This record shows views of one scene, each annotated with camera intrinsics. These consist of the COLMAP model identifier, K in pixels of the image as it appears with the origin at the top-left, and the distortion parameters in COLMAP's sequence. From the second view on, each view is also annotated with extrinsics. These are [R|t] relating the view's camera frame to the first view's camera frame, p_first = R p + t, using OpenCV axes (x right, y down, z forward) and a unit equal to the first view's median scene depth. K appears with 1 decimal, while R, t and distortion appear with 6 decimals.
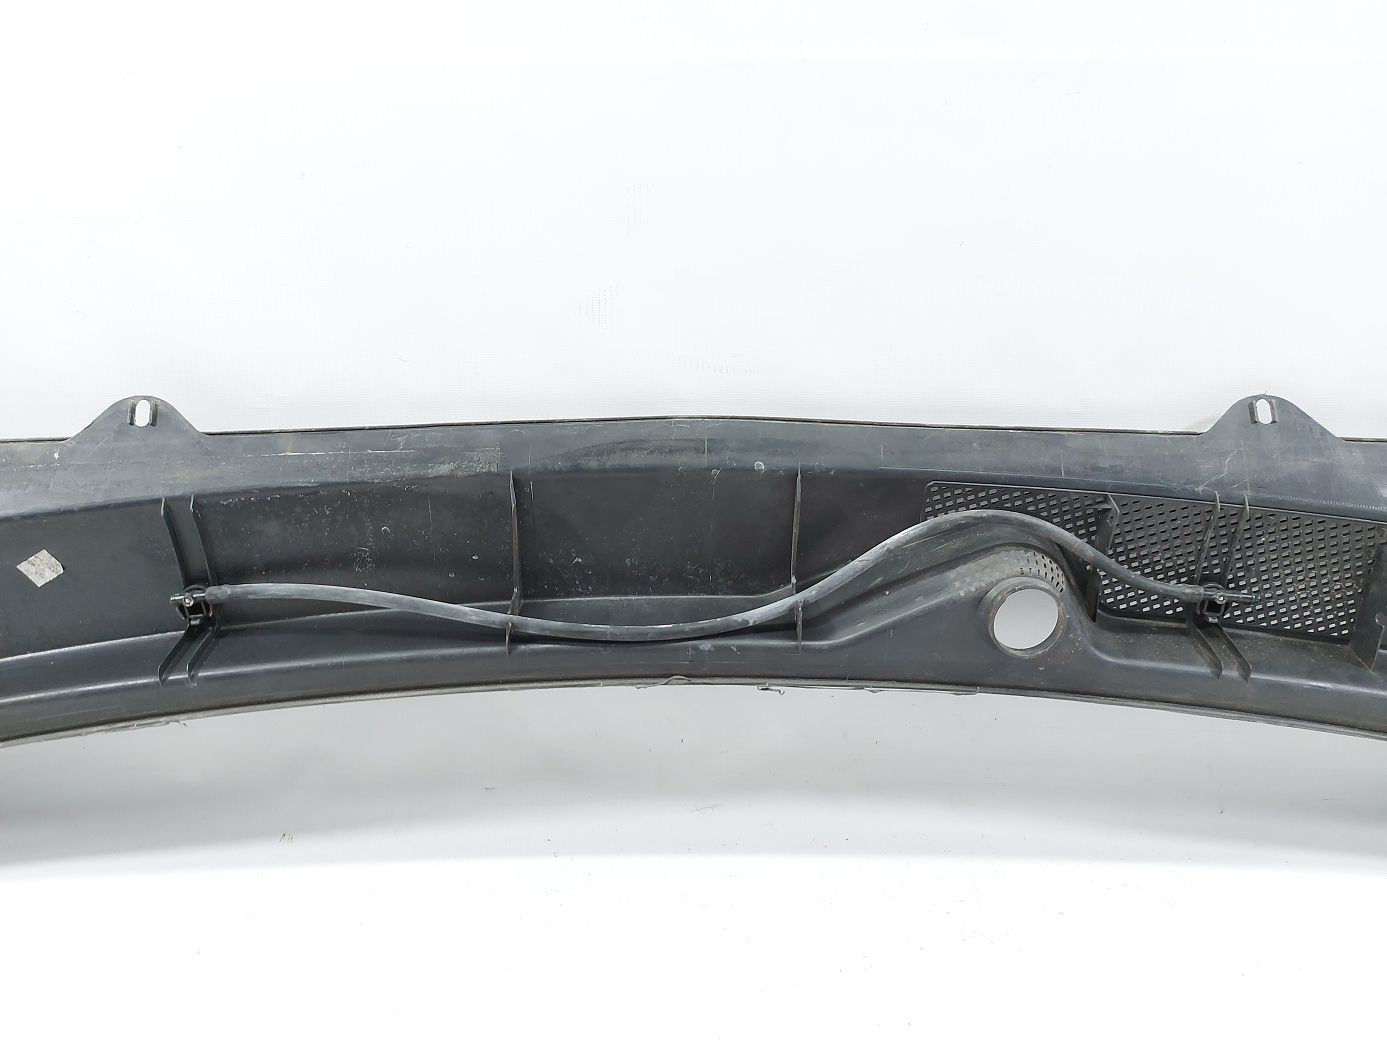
lens RADIAL K [[995.7, 0, 693.5], [0, 995.7, 520.0], [0, 0, 1]] dist [0.034168, -0.079229]
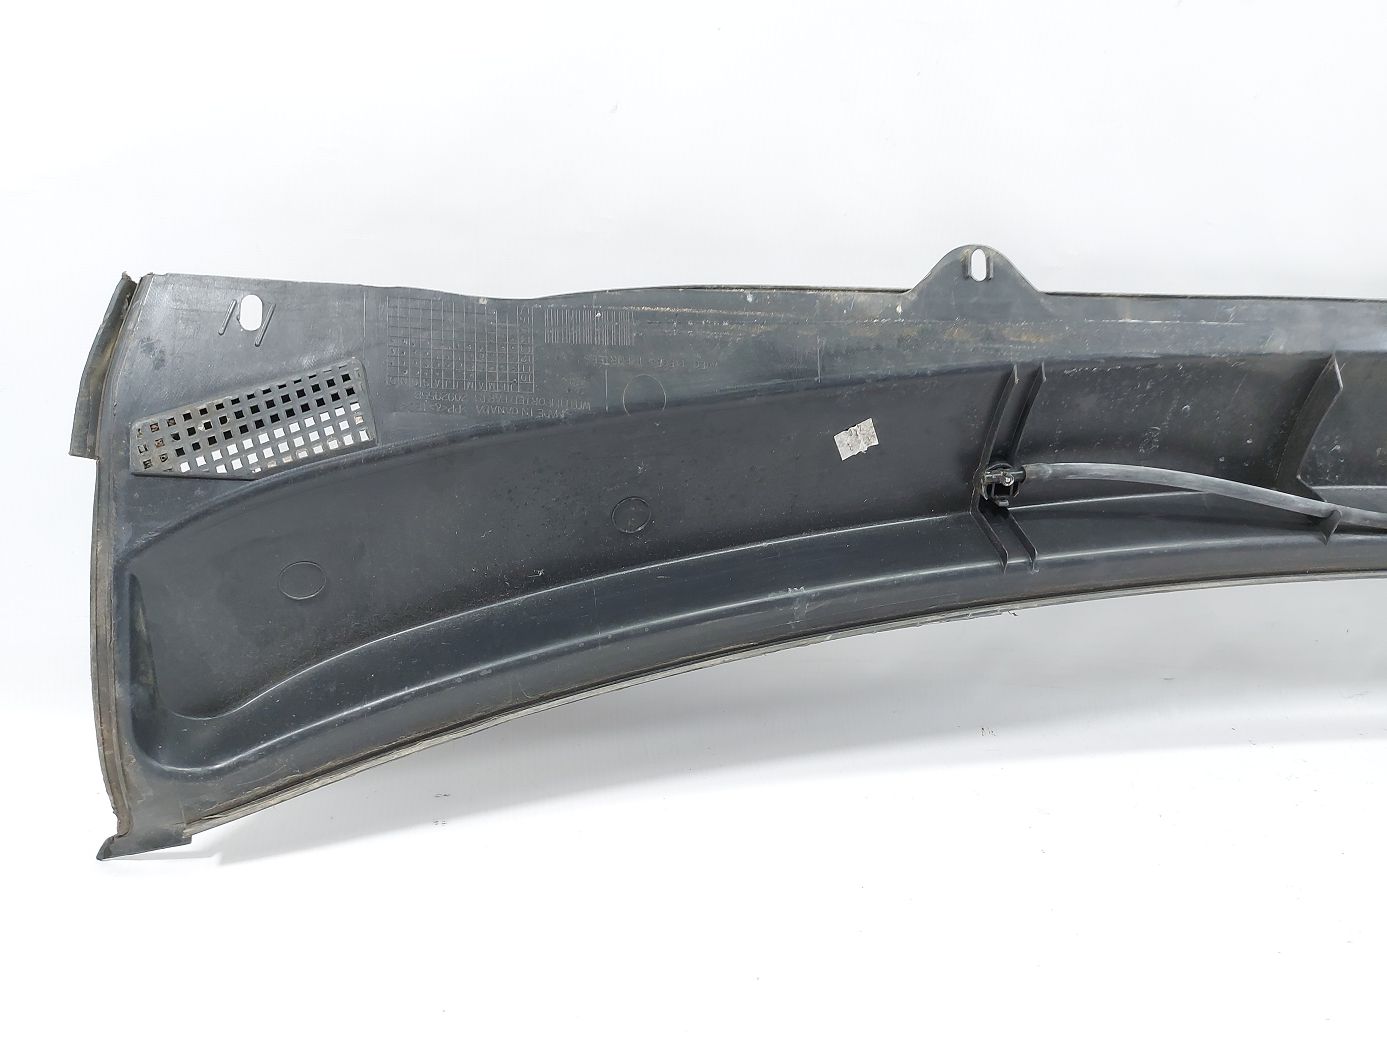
lens RADIAL K [[995.7, 0, 693.5], [0, 995.7, 520.0], [0, 0, 1]] dist [0.034168, -0.079229]
pose [[0.988339, 0.019578, 0.151006, -0.924370], [-0.035539, 0.993970, 0.103730, 0.033493], [-0.148065, -0.107887, 0.983075, 0.145838]]
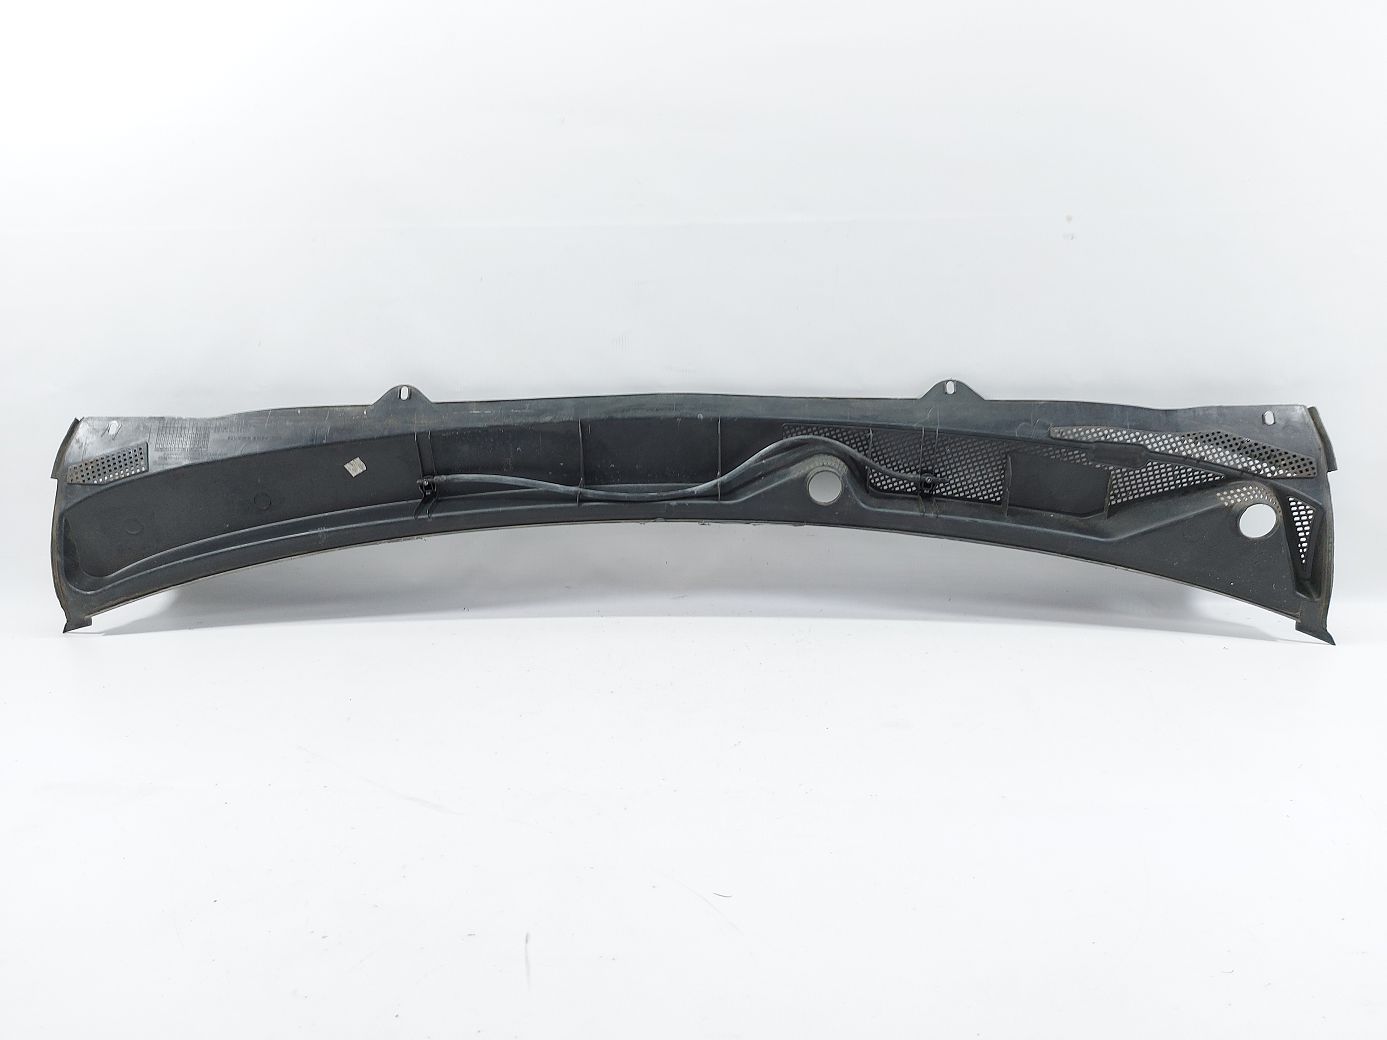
lens RADIAL K [[957.4, 0, 693.5], [0, 957.4, 520.0], [0, 0, 1]] dist [0.058548, -0.153949]
pose [[0.998635, -0.002105, -0.052183, 0.156401], [0.000822, 0.999697, -0.024605, 0.208297], [0.052219, 0.024529, 0.998334, -0.969404]]
